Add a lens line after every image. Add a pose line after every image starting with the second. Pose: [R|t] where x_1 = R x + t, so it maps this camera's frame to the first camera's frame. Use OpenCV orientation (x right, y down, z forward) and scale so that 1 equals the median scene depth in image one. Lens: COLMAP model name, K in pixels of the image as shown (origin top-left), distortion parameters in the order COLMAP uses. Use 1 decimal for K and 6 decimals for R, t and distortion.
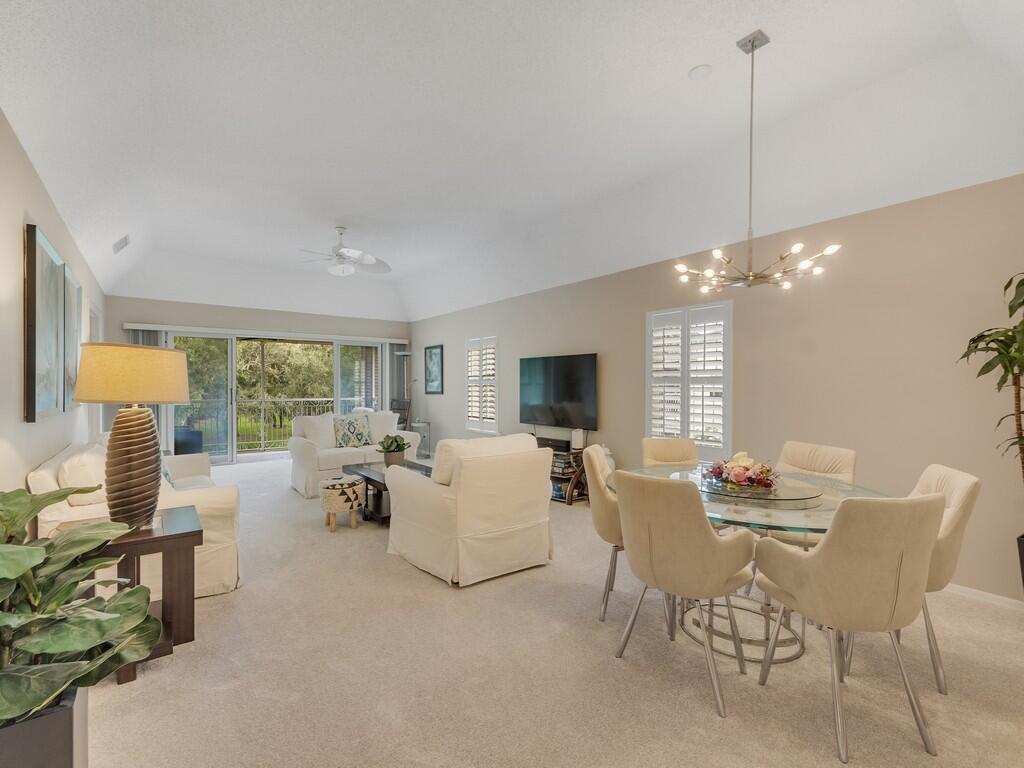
lens RADIAL K [[456.7, 0, 511.2], [0, 456.7, 387.3], [0, 0, 1]] dist [0.003230, -0.001700]
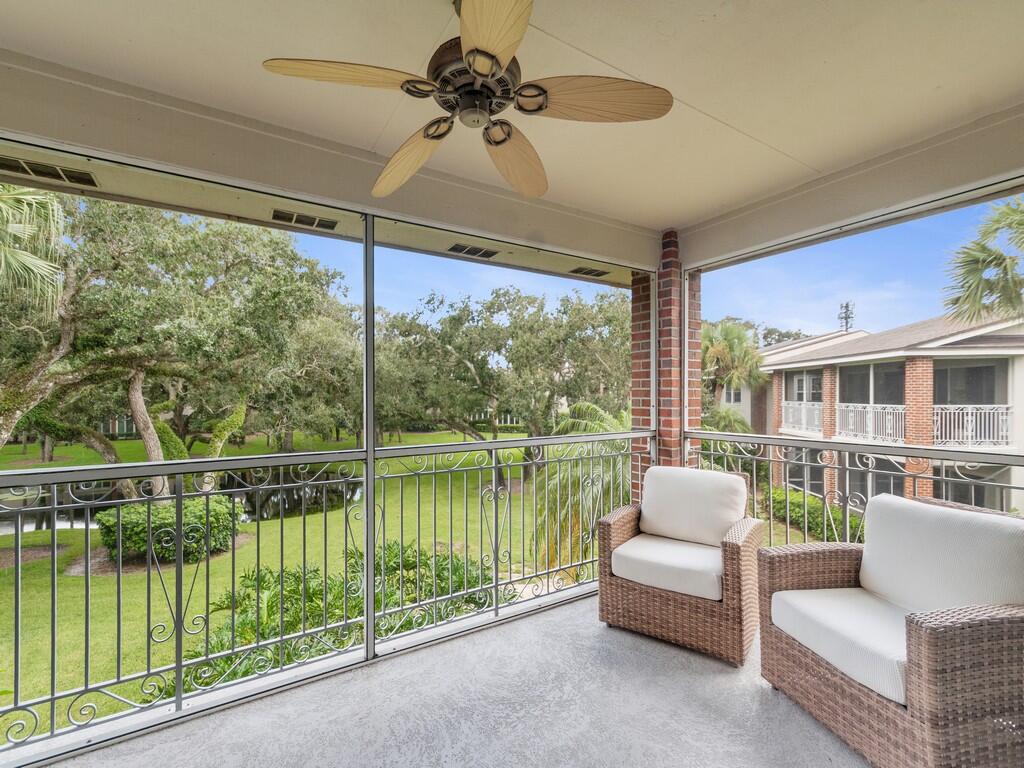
lens RADIAL K [[456.7, 0, 507.7], [0, 456.7, 395.1], [0, 0, 1]] dist [0.003230, -0.001700]
pose [[0.994986, -0.007347, -0.099741, -0.474673], [0.007308, 0.999973, -0.000755, -0.005238], [0.099744, 0.000022, 0.995013, 0.812162]]
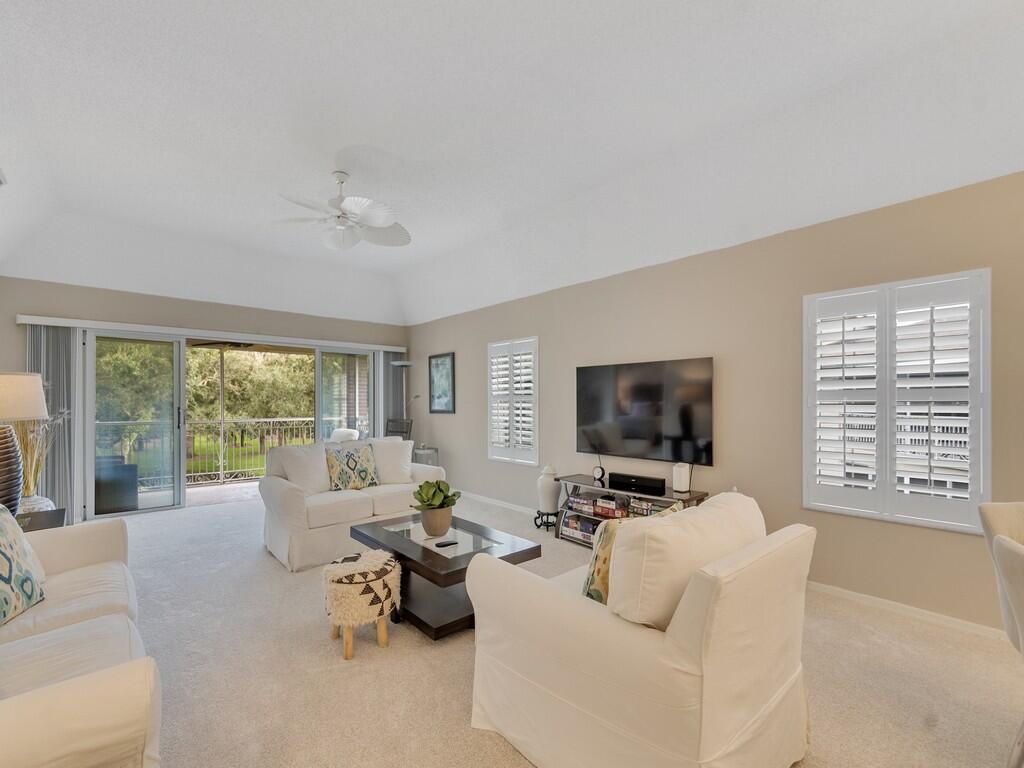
lens RADIAL K [[456.7, 0, 514.6], [0, 456.7, 402.2], [0, 0, 1]] dist [0.003230, -0.001700]
pose [[0.997448, -0.002369, 0.071361, -0.100348], [0.002647, 0.999989, -0.003795, -0.001341], [-0.071352, 0.003974, 0.997443, 0.184436]]
